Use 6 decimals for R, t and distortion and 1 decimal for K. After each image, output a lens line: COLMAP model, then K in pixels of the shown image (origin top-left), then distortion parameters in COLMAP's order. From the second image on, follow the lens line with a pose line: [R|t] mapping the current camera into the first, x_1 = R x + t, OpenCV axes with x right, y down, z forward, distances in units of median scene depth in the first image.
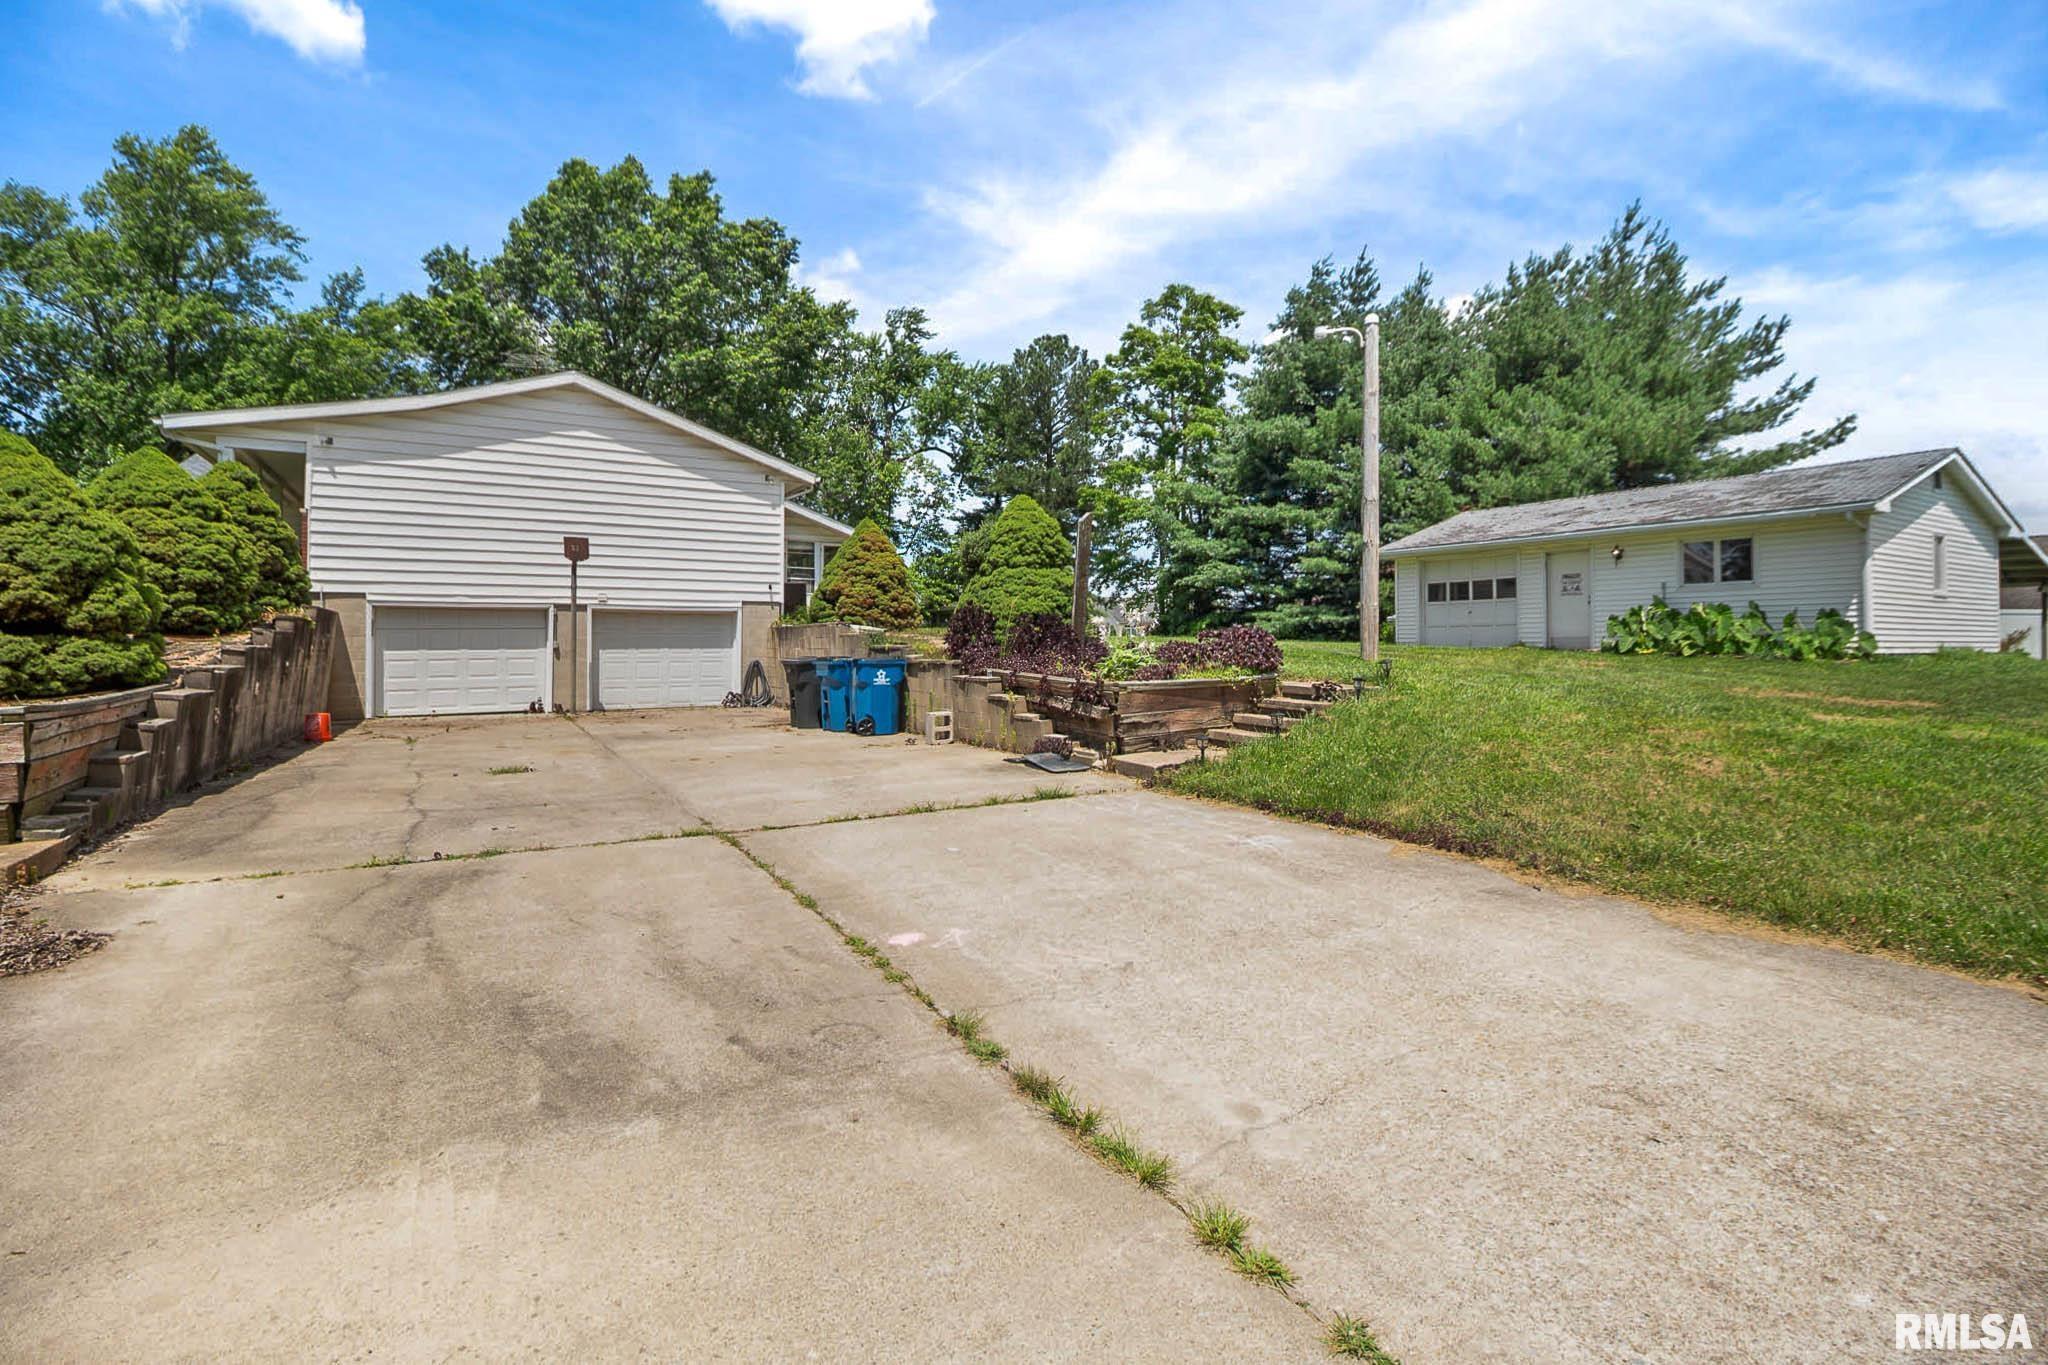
lens RADIAL K [[937.0, 0, 1045.7], [0, 937.0, 639.6], [0, 0, 1]] dist [-0.022880, -0.001147]
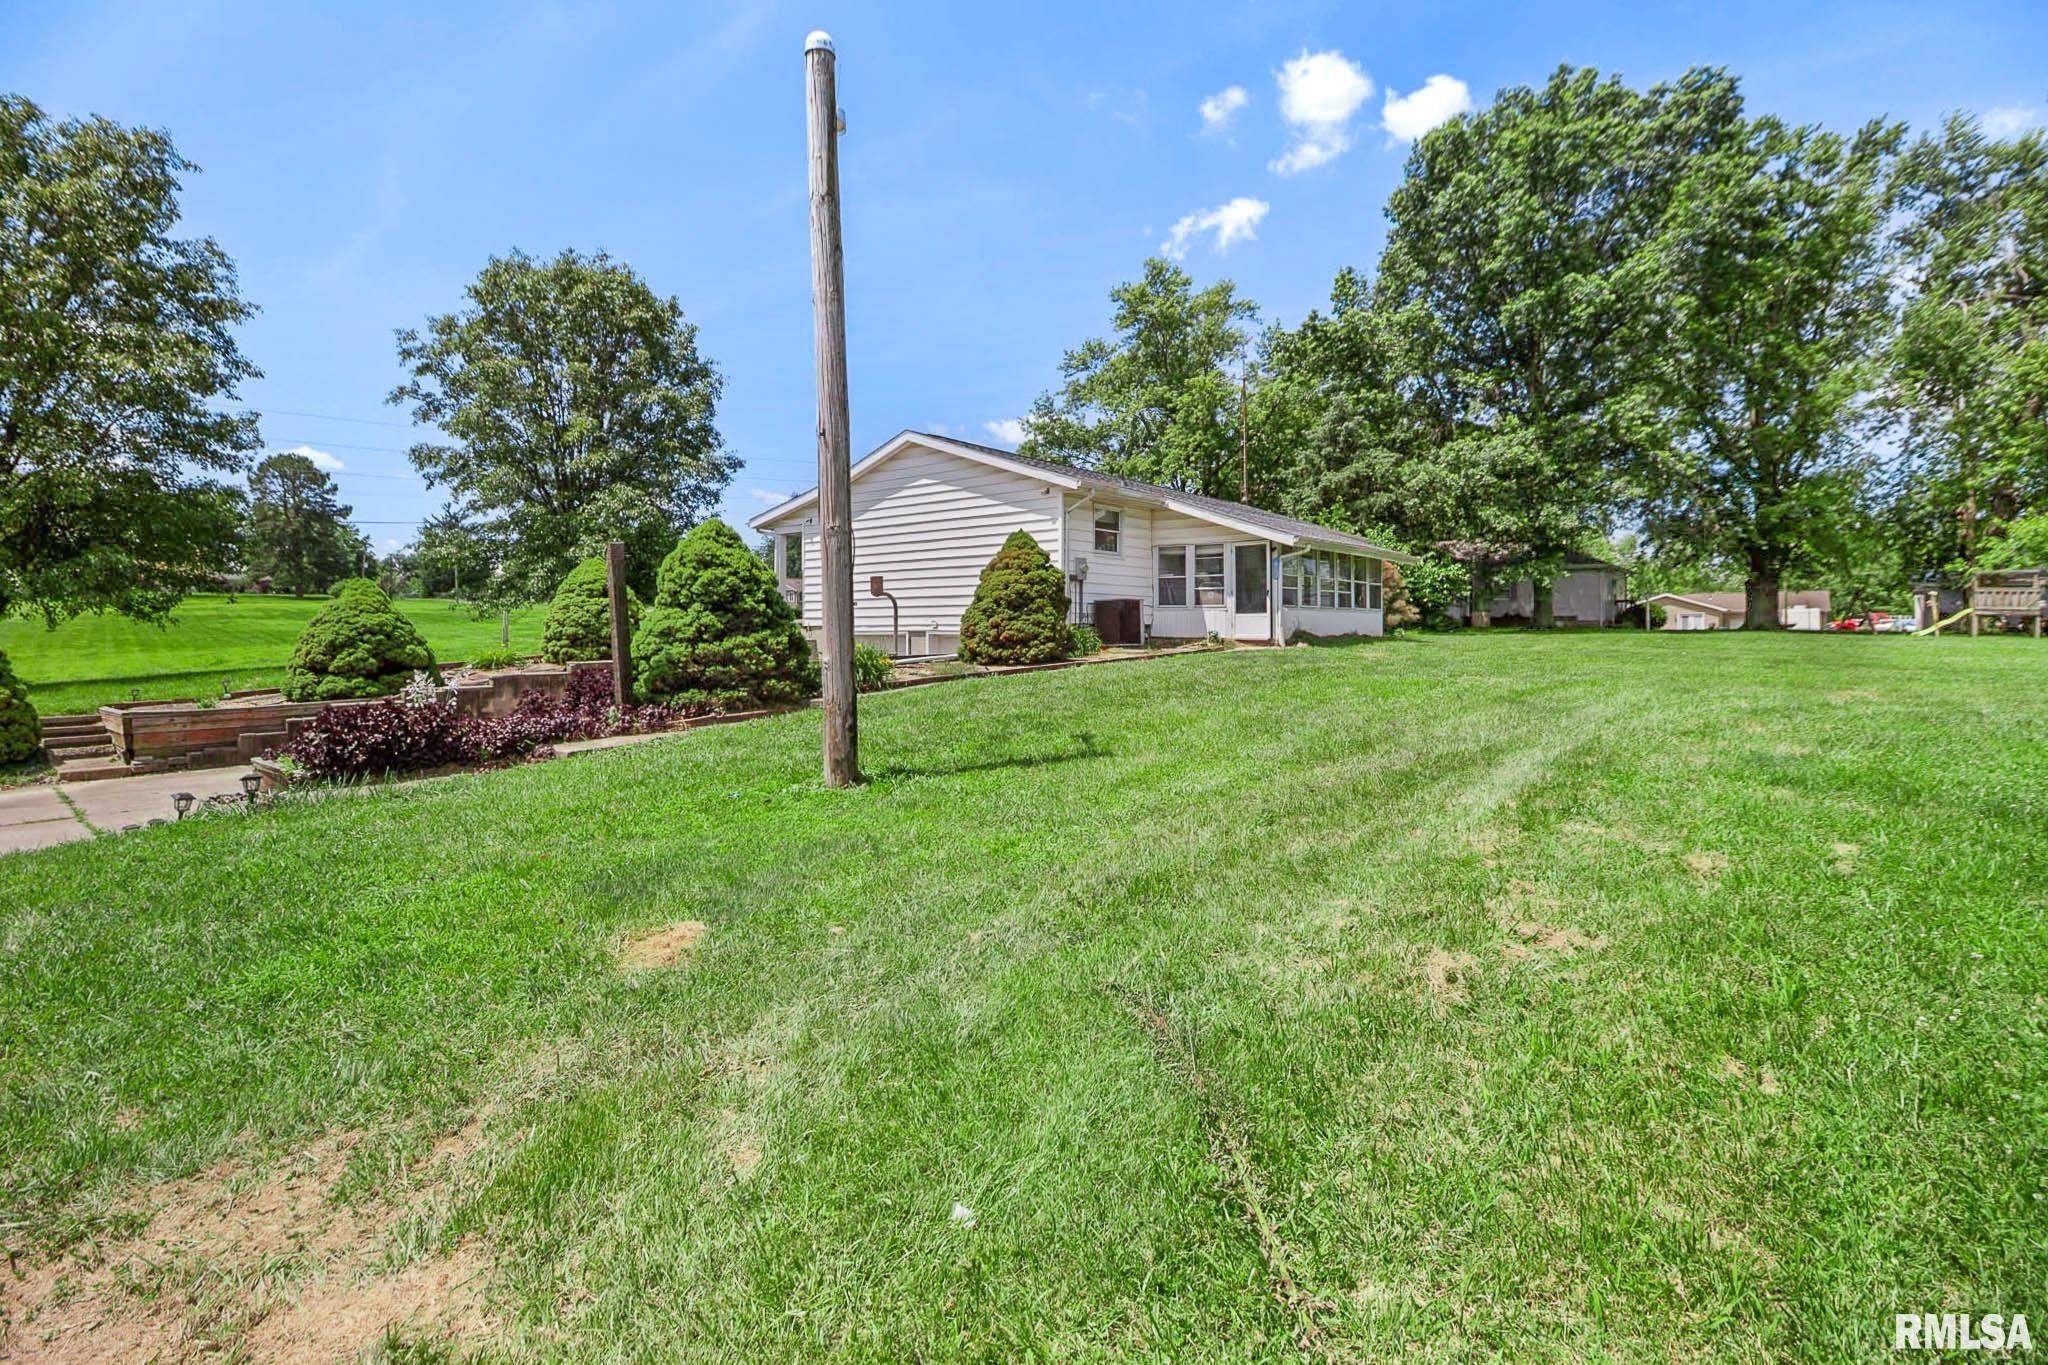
lens RADIAL K [[937.0, 0, 1045.7], [0, 937.0, 639.6], [0, 0, 1]] dist [-0.022880, -0.001147]
pose [[0.330724, 0.009833, -0.943676, 0.223099], [0.008045, 0.999880, 0.013238, -0.014679], [0.943693, -0.011970, 0.330606, 0.267044]]
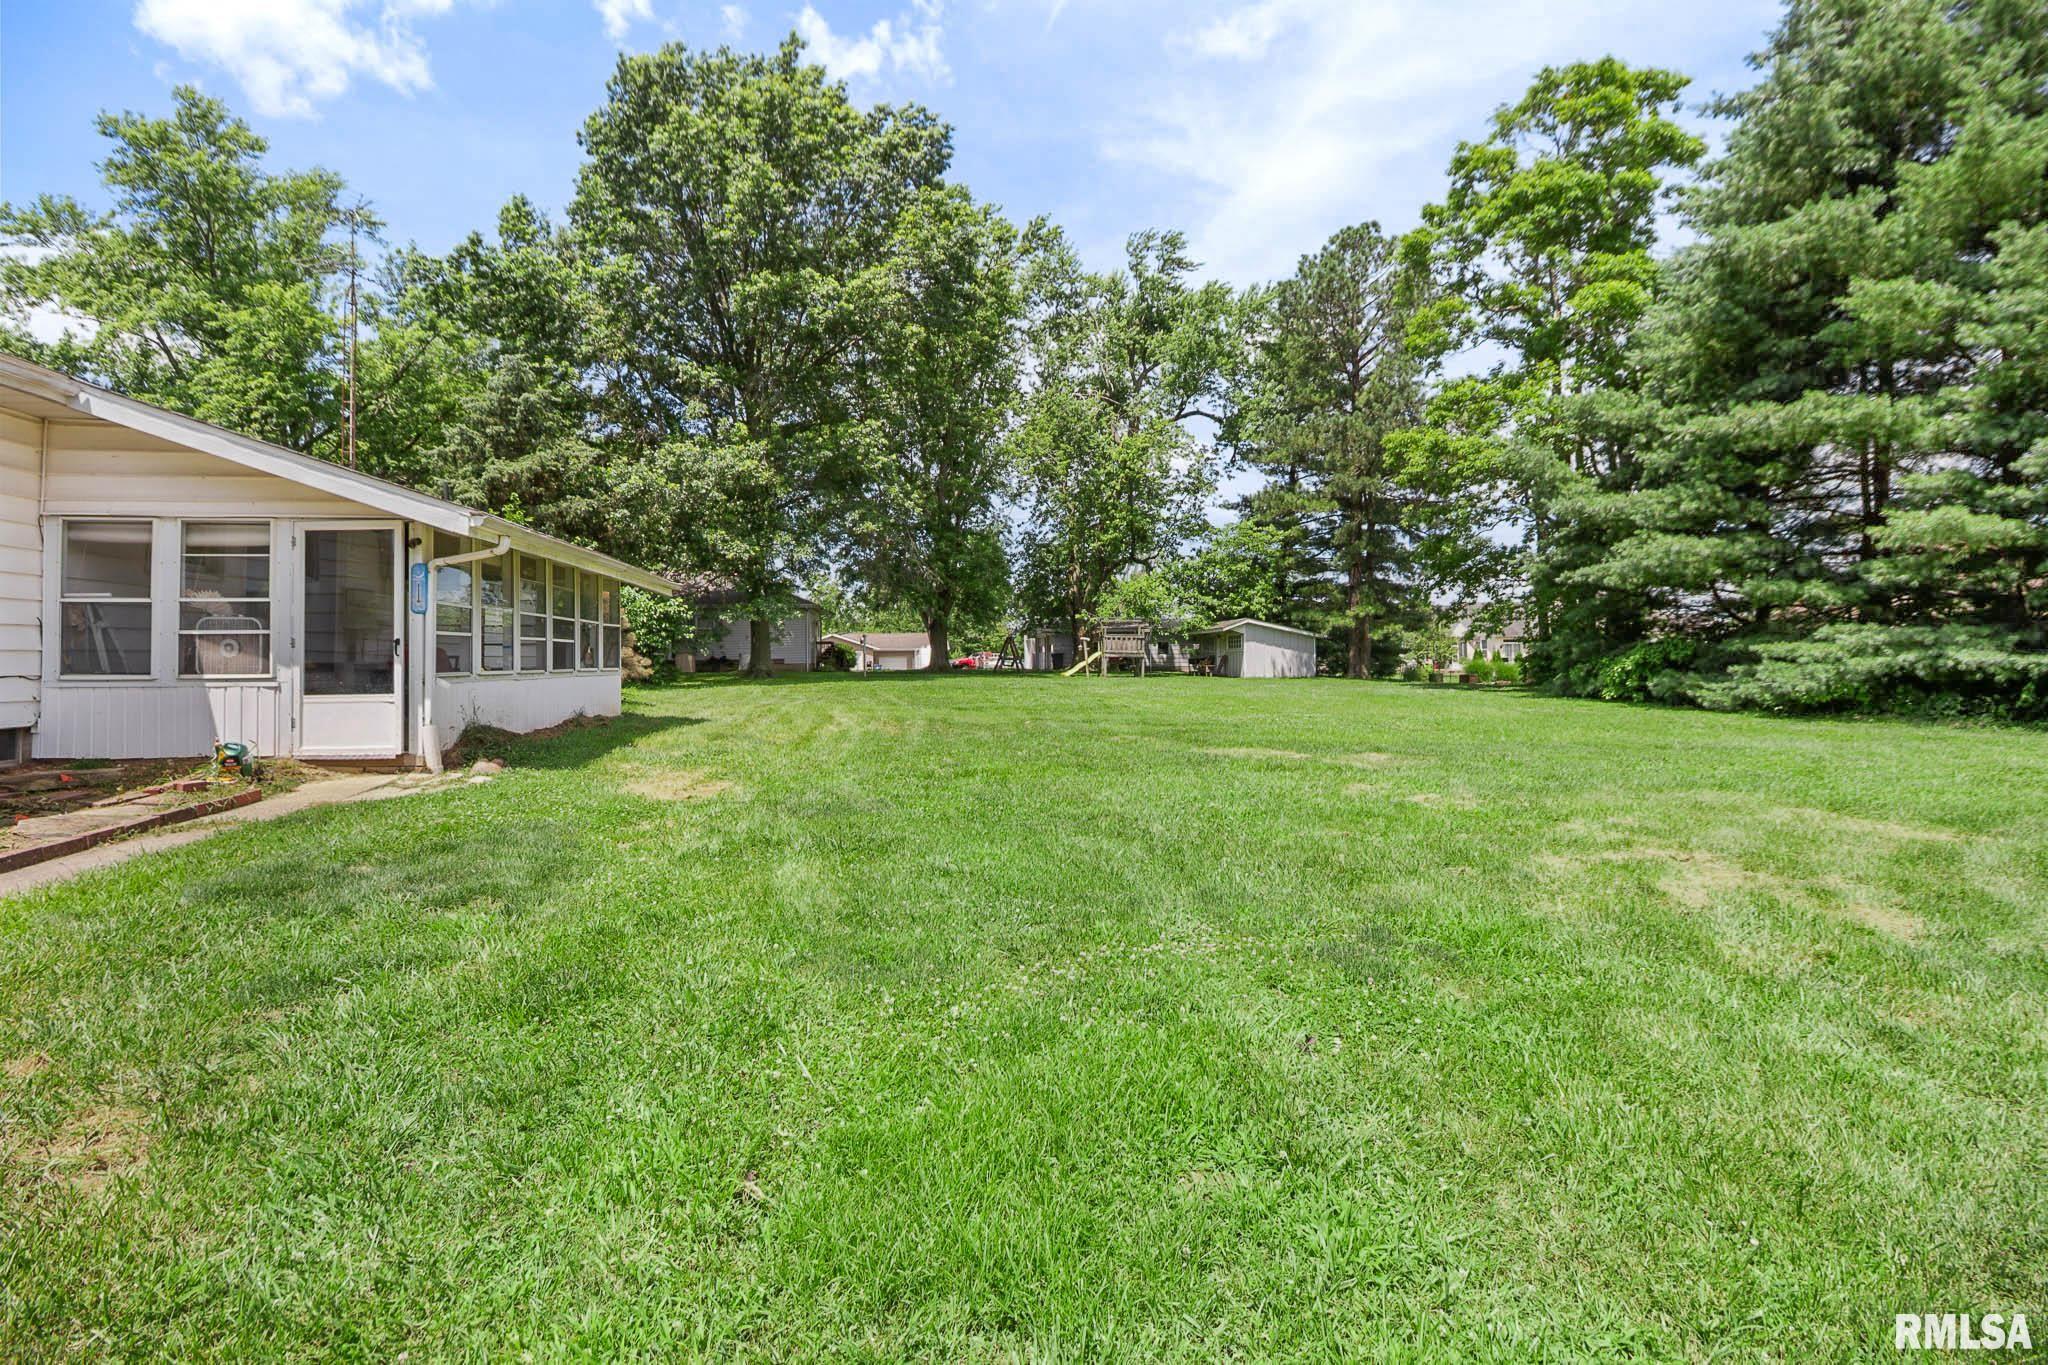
lens RADIAL K [[937.0, 0, 1045.7], [0, 937.0, 639.6], [0, 0, 1]] dist [-0.022880, -0.001147]
pose [[0.925401, -0.022100, -0.378345, 0.061293], [0.018073, 0.999736, -0.014193, -0.024322], [0.378559, 0.006297, 0.925556, 0.370685]]
